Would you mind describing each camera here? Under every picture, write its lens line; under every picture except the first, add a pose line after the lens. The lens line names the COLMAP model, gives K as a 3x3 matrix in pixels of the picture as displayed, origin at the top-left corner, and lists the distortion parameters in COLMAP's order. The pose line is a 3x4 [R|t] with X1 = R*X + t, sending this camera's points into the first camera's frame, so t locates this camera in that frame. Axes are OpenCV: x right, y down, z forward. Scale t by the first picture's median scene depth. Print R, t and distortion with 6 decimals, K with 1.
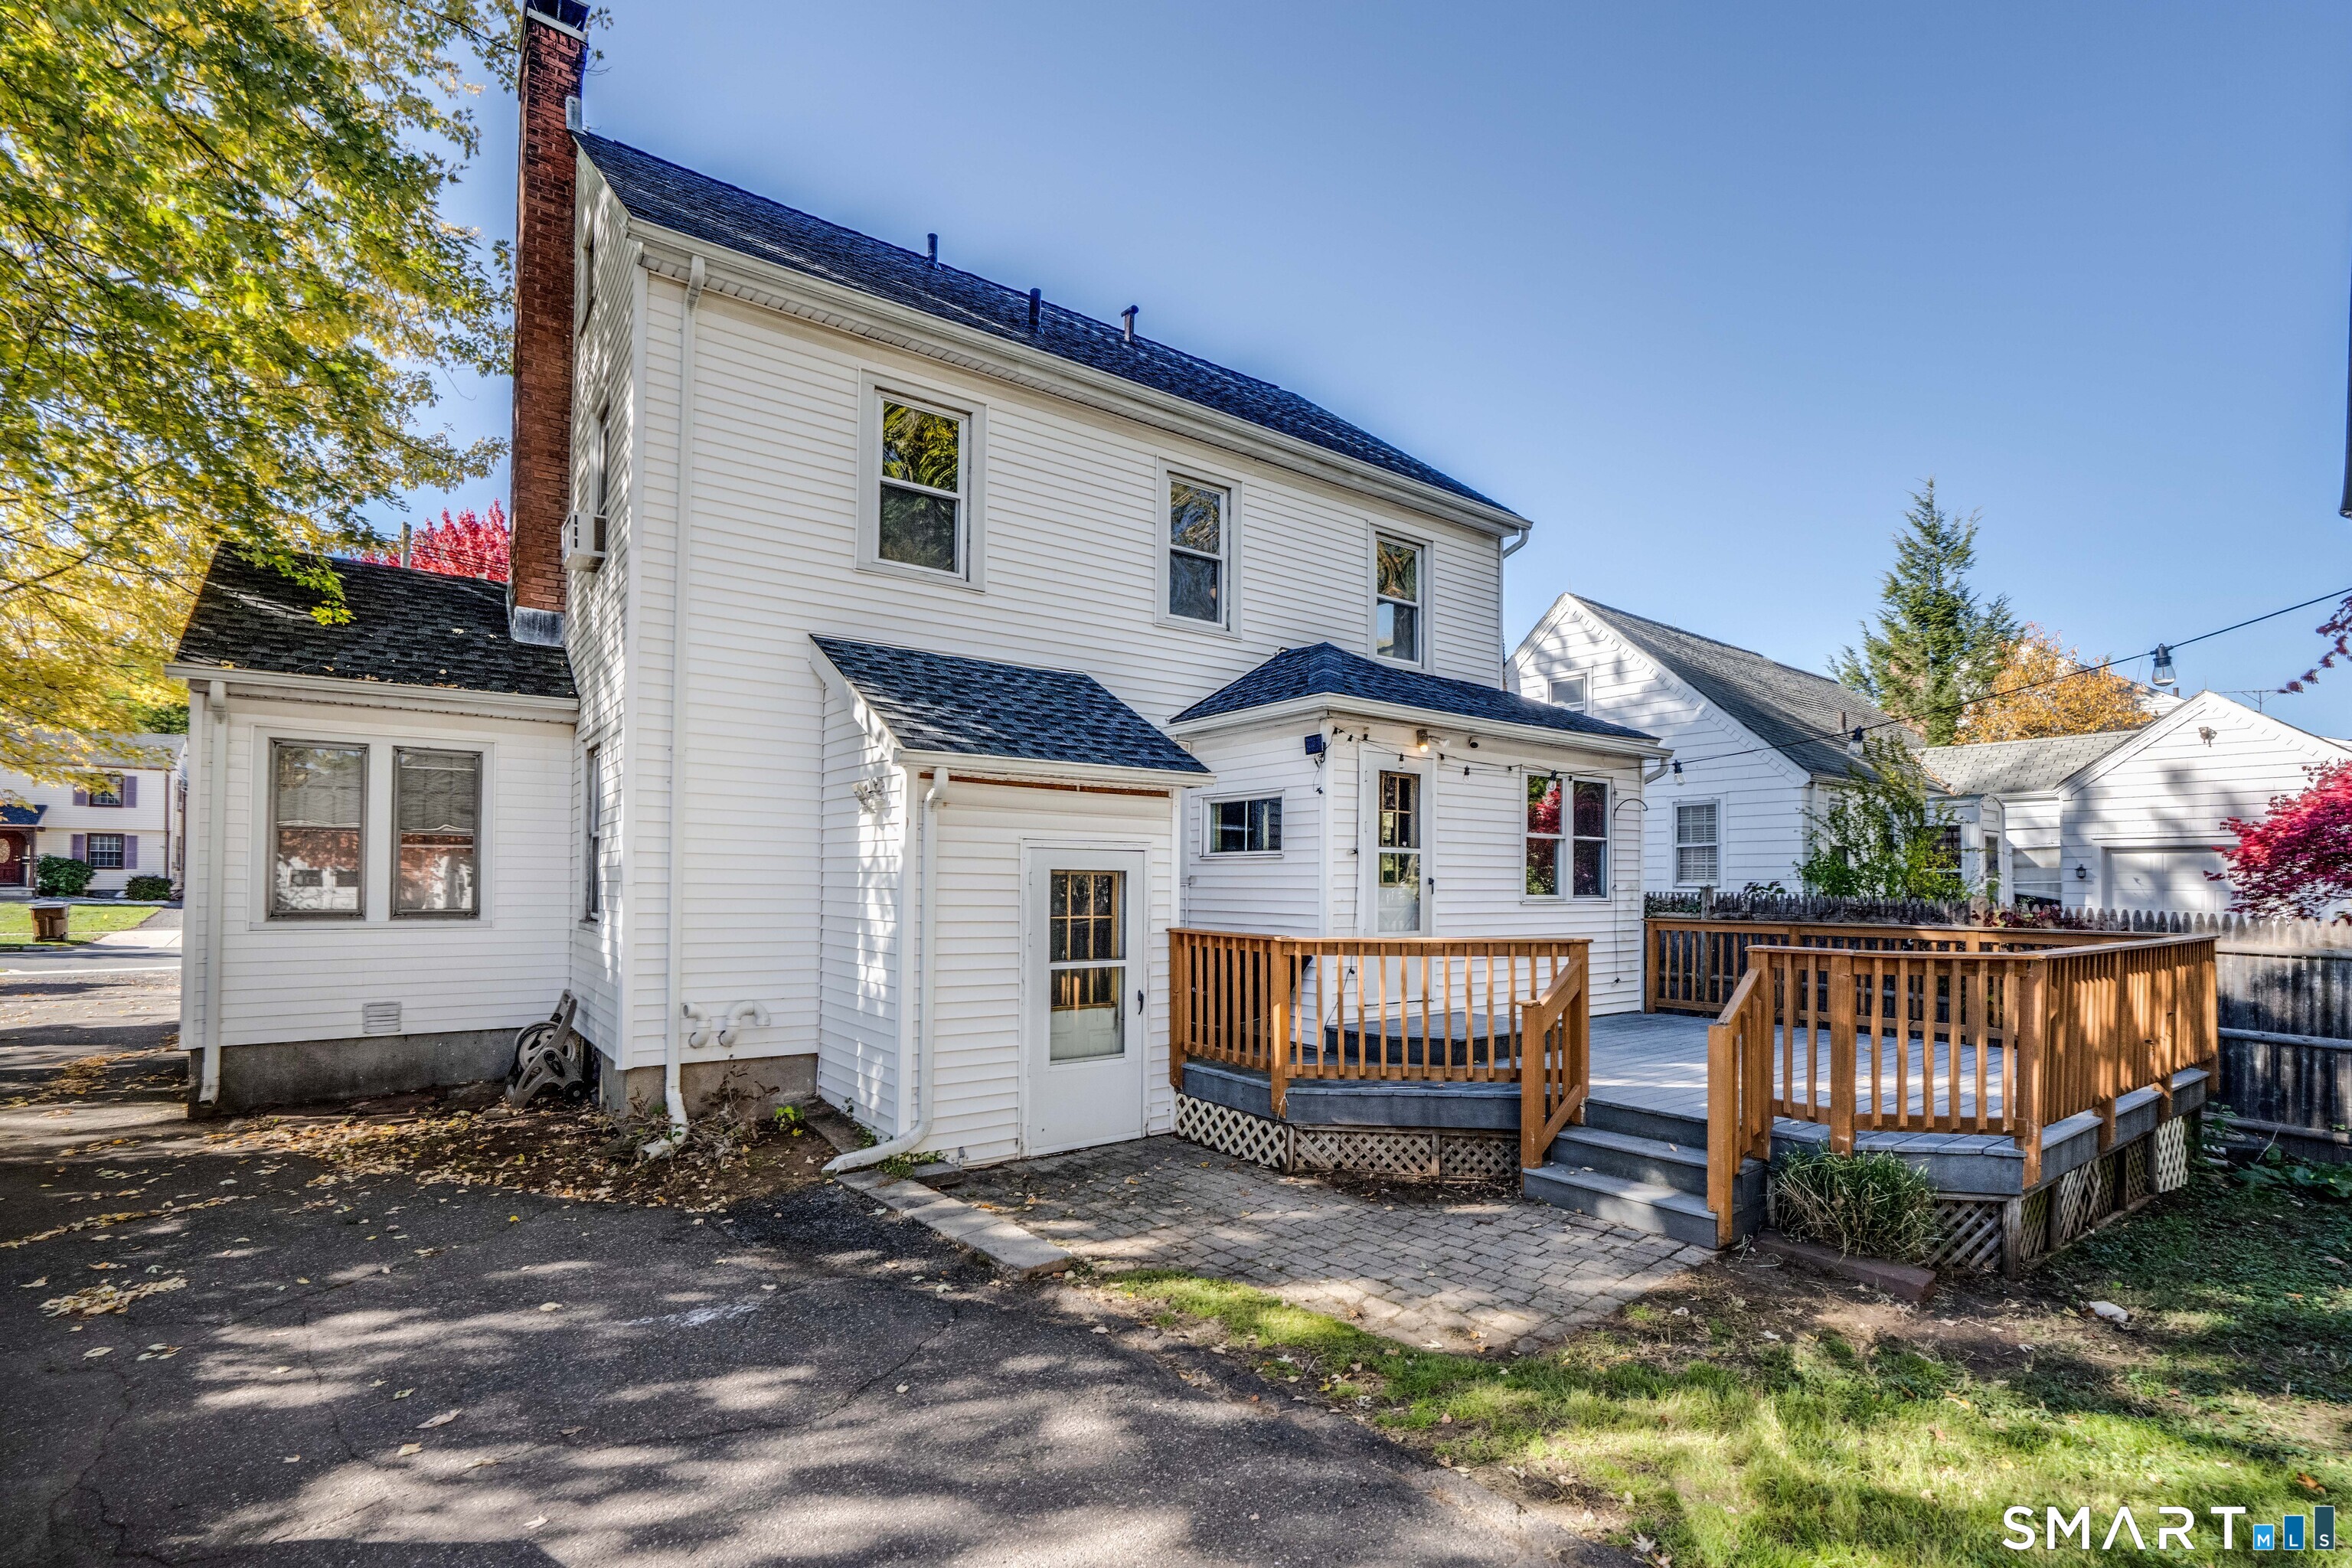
lens RADIAL K [[1092.0, 0, 1177.1], [0, 1092.0, 876.9], [0, 0, 1]] dist [0.037193, 0.000498]
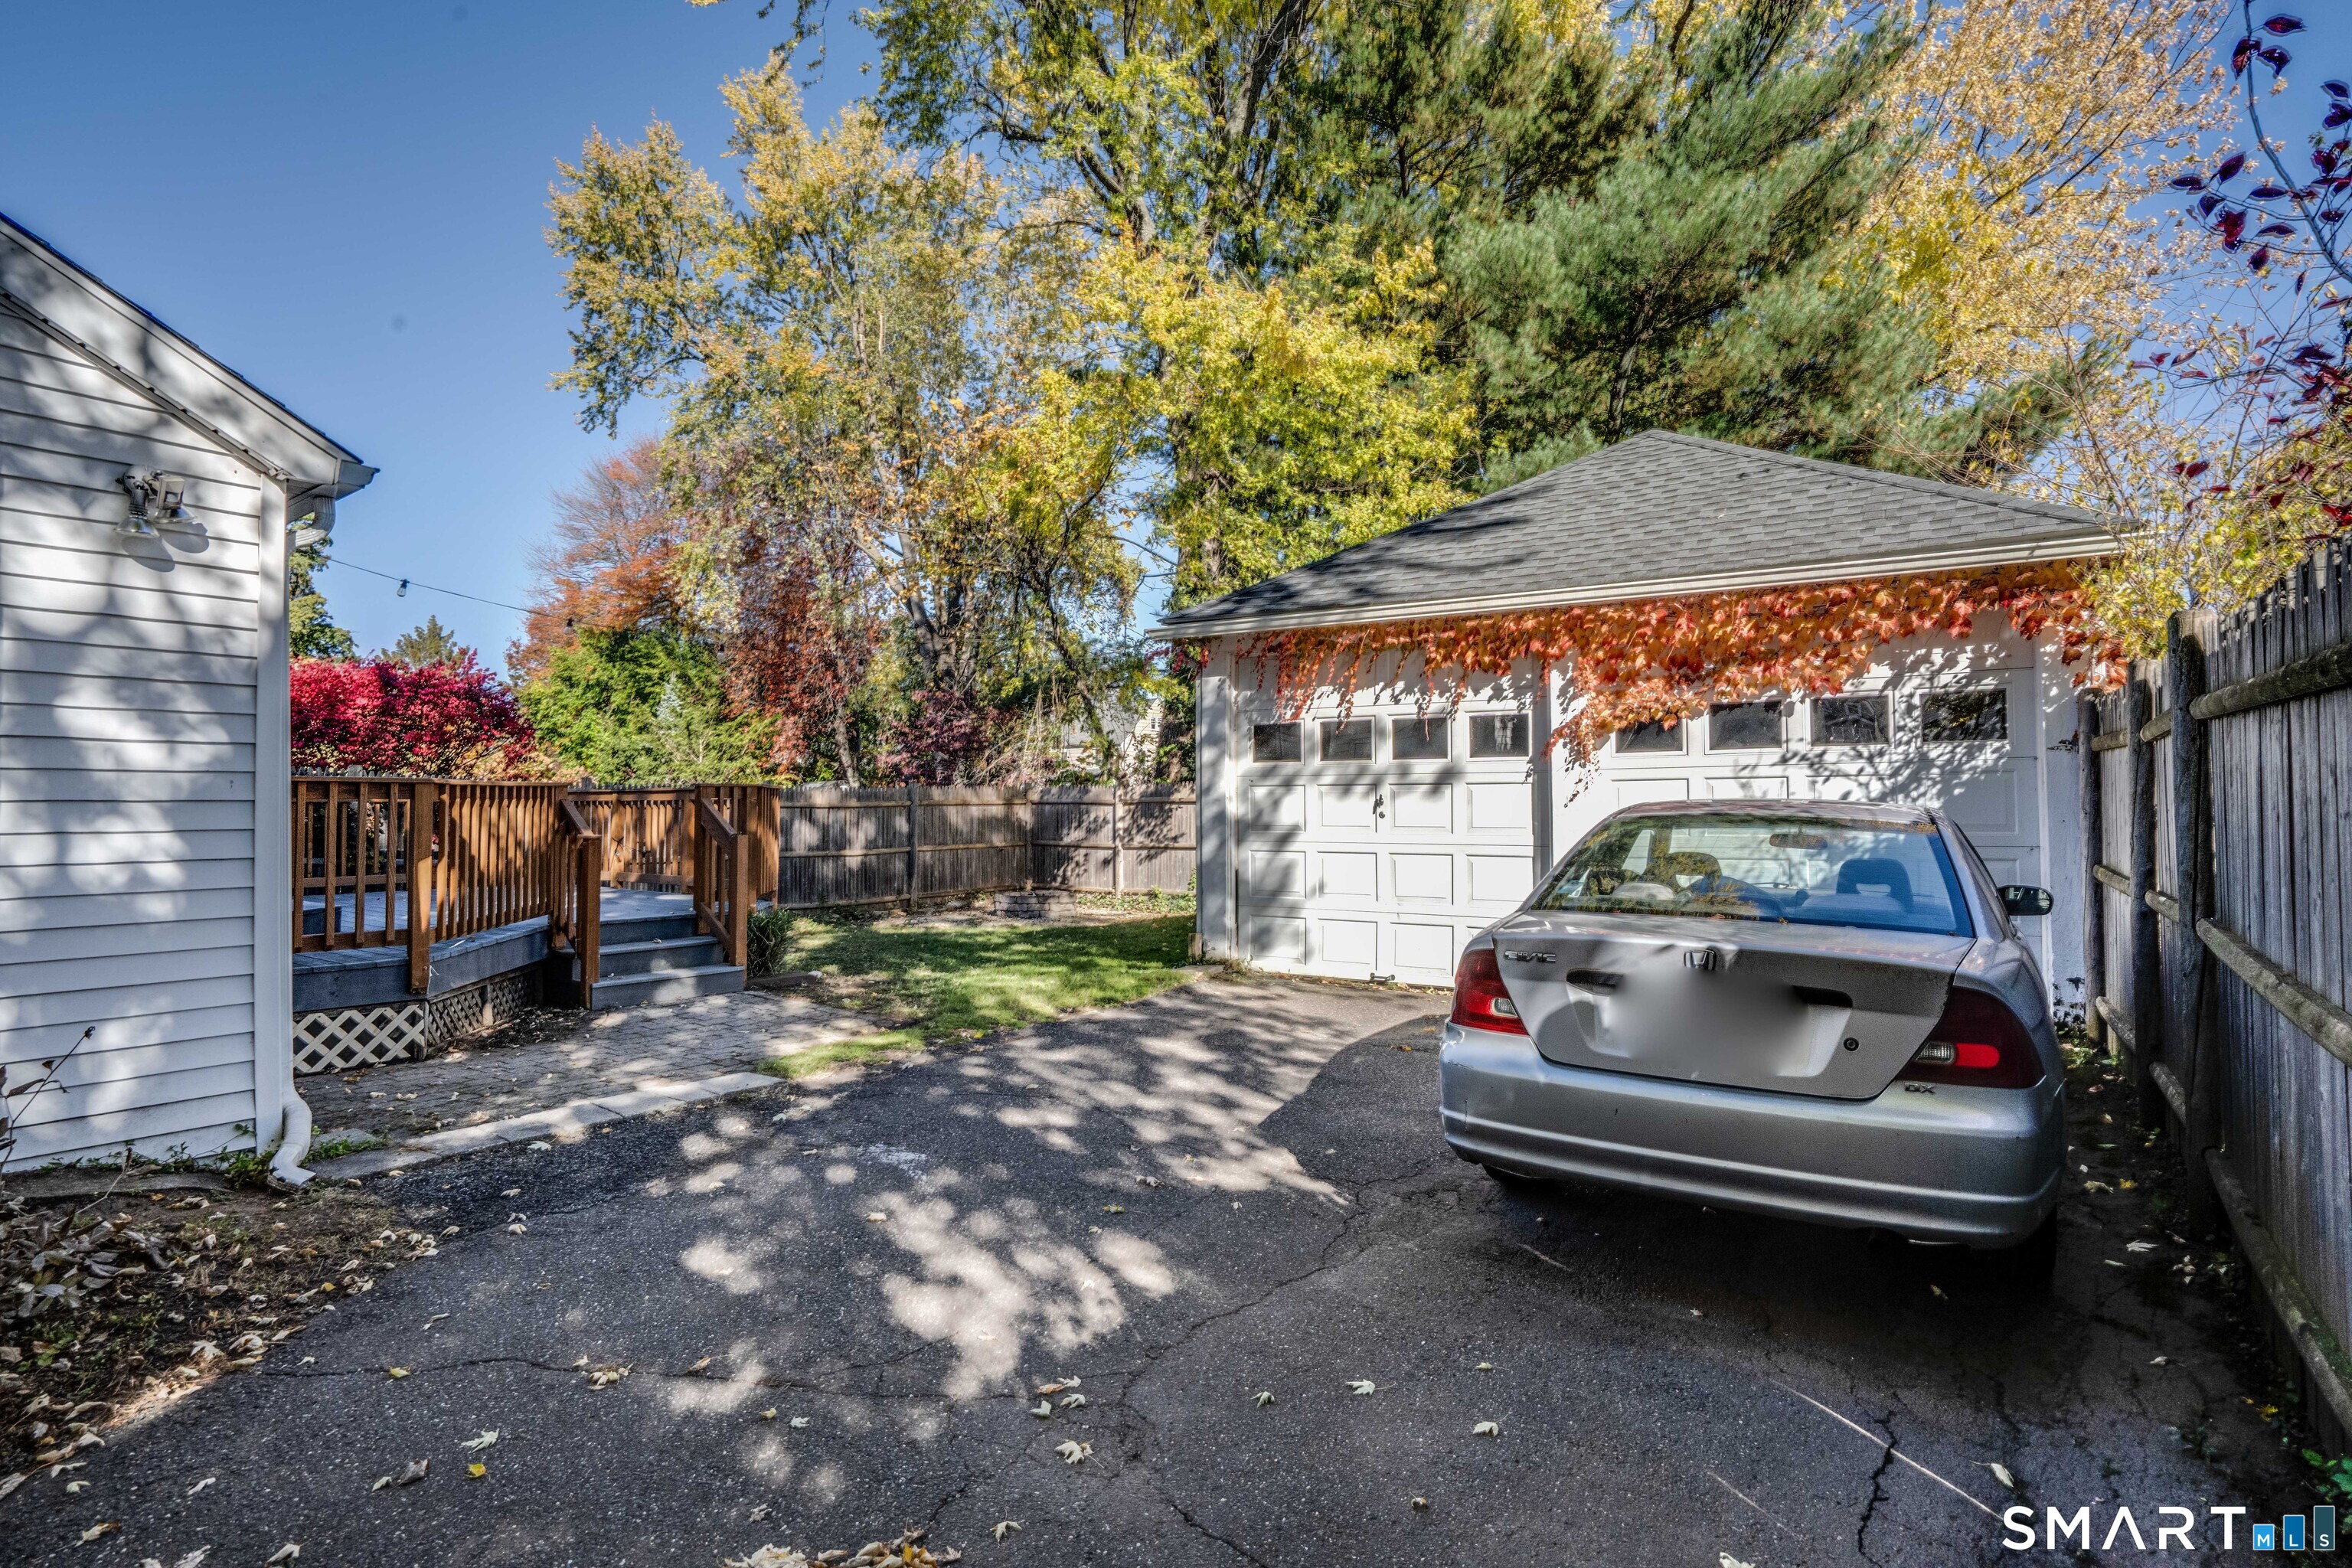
lens RADIAL K [[1279.4, 0, 1176.0], [0, 1279.4, 784.0], [0, 0, 1]] dist [0.000379, -0.000008]
pose [[-0.292819, 0.010508, 0.956110, -1.210898], [0.000345, 0.999941, -0.010884, 0.085119], [-0.956168, -0.002857, -0.292805, 0.884589]]
